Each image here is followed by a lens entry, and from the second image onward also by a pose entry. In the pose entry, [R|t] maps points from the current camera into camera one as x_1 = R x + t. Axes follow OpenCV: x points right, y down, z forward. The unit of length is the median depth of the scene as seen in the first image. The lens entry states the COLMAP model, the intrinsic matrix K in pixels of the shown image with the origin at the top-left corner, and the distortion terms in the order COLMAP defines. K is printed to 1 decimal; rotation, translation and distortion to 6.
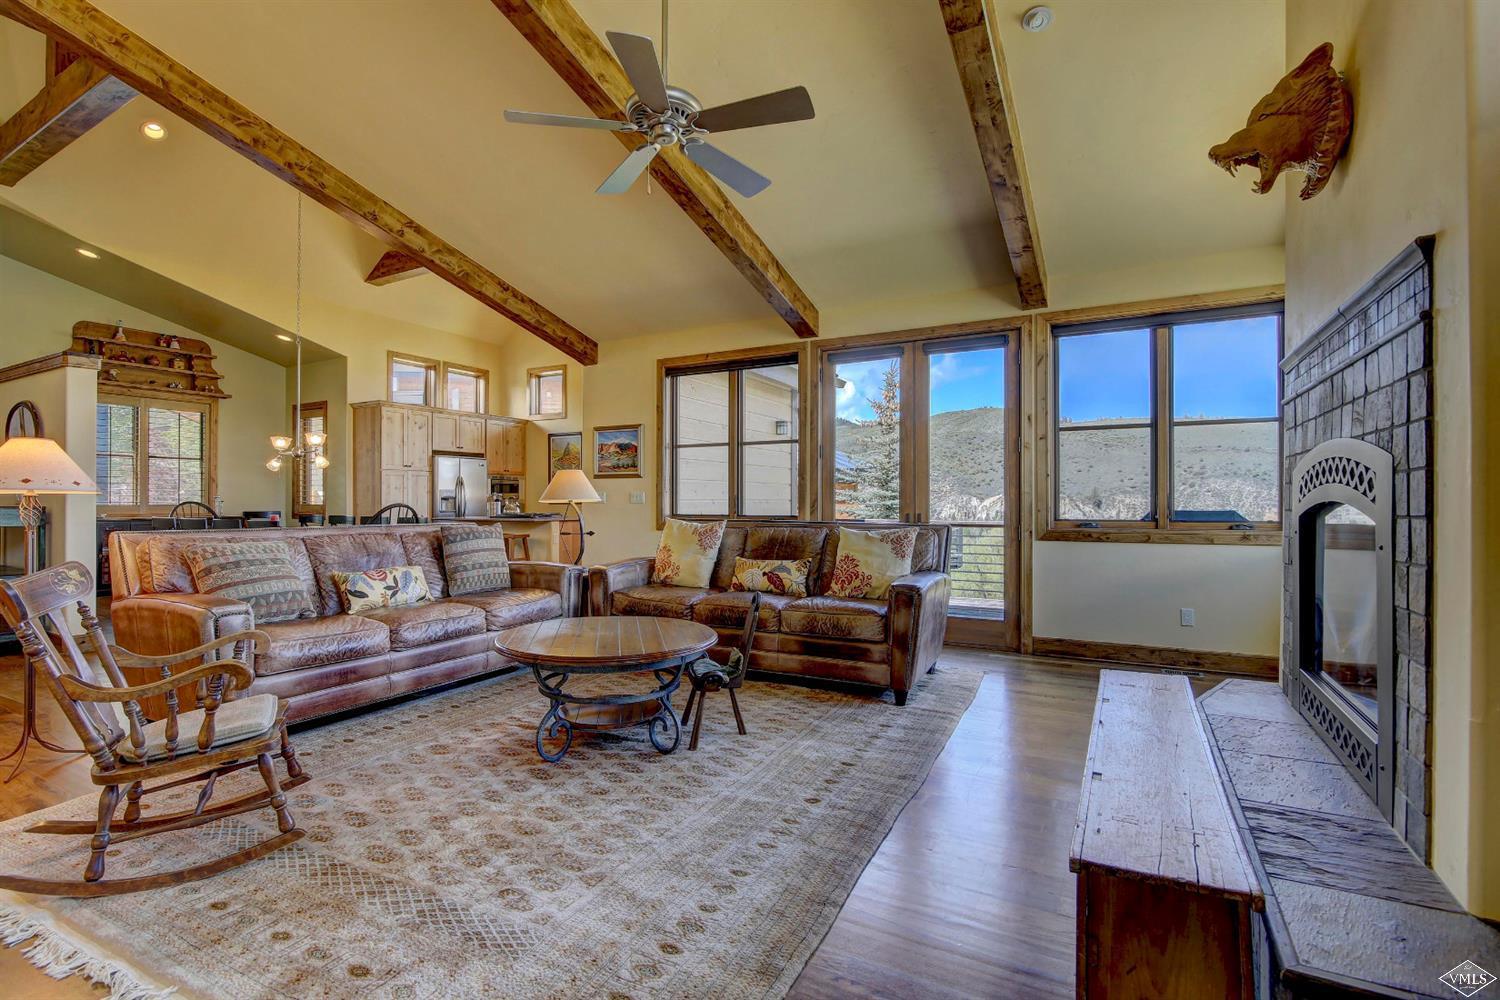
lens RADIAL K [[687.0, 0, 746.0], [0, 687.0, 499.2], [0, 0, 1]] dist [-0.016482, -0.000517]
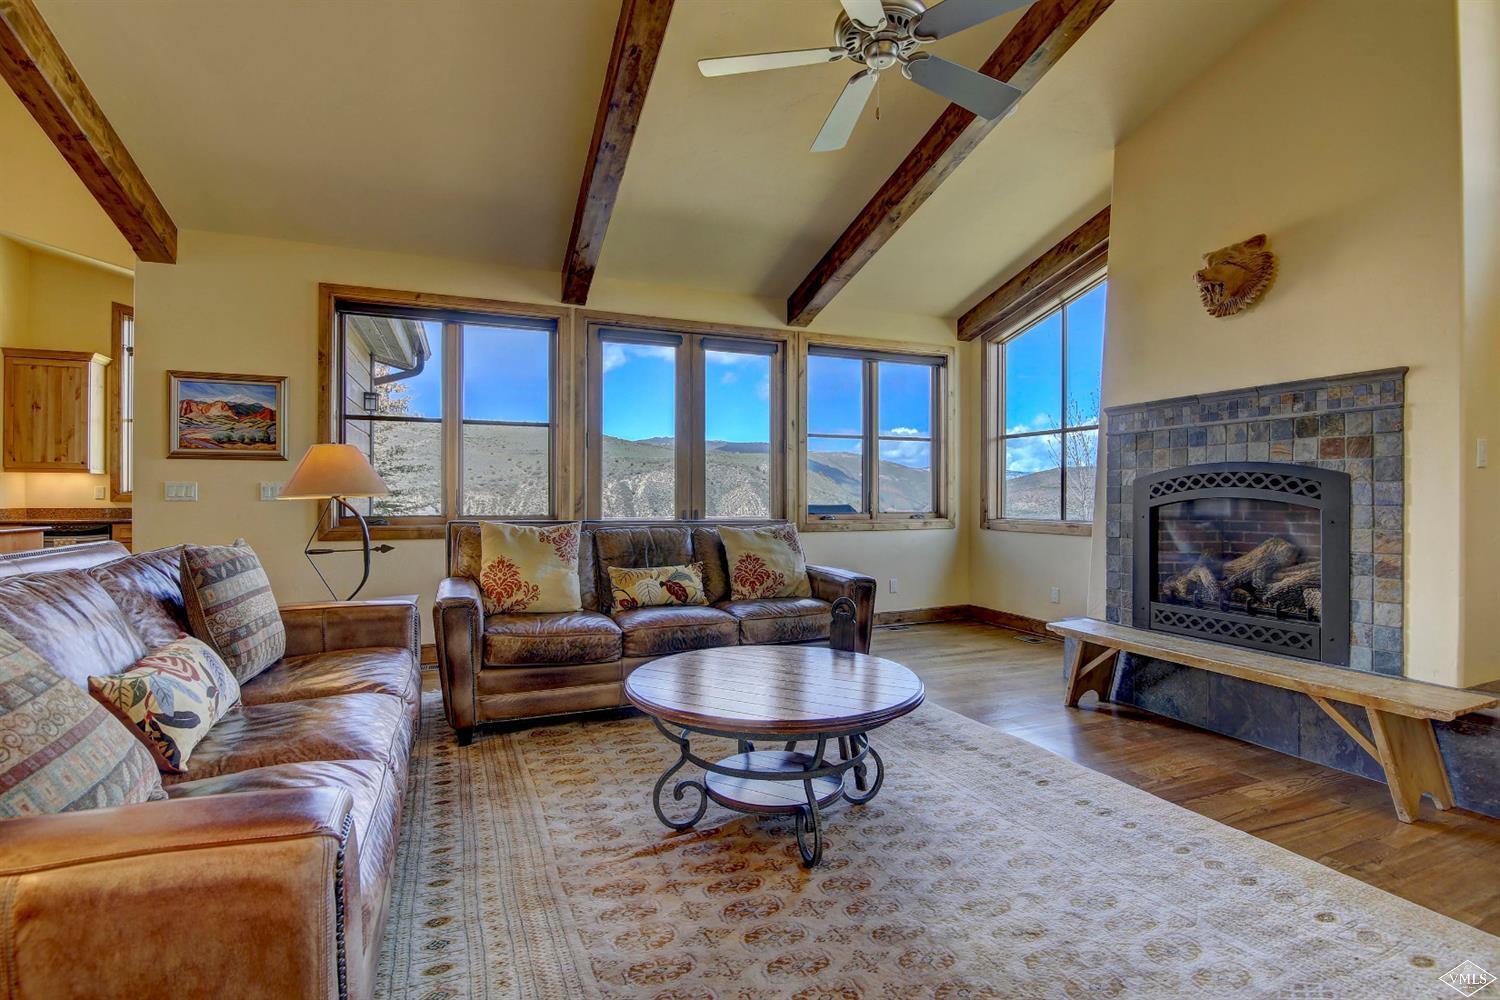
lens RADIAL K [[687.0, 0, 746.0], [0, 687.0, 499.2], [0, 0, 1]] dist [-0.016482, -0.000517]
pose [[0.626673, -0.001431, 0.779281, -0.500660], [-0.002520, 0.999989, 0.003863, 0.001529], [-0.779278, -0.004384, 0.626663, 0.351683]]
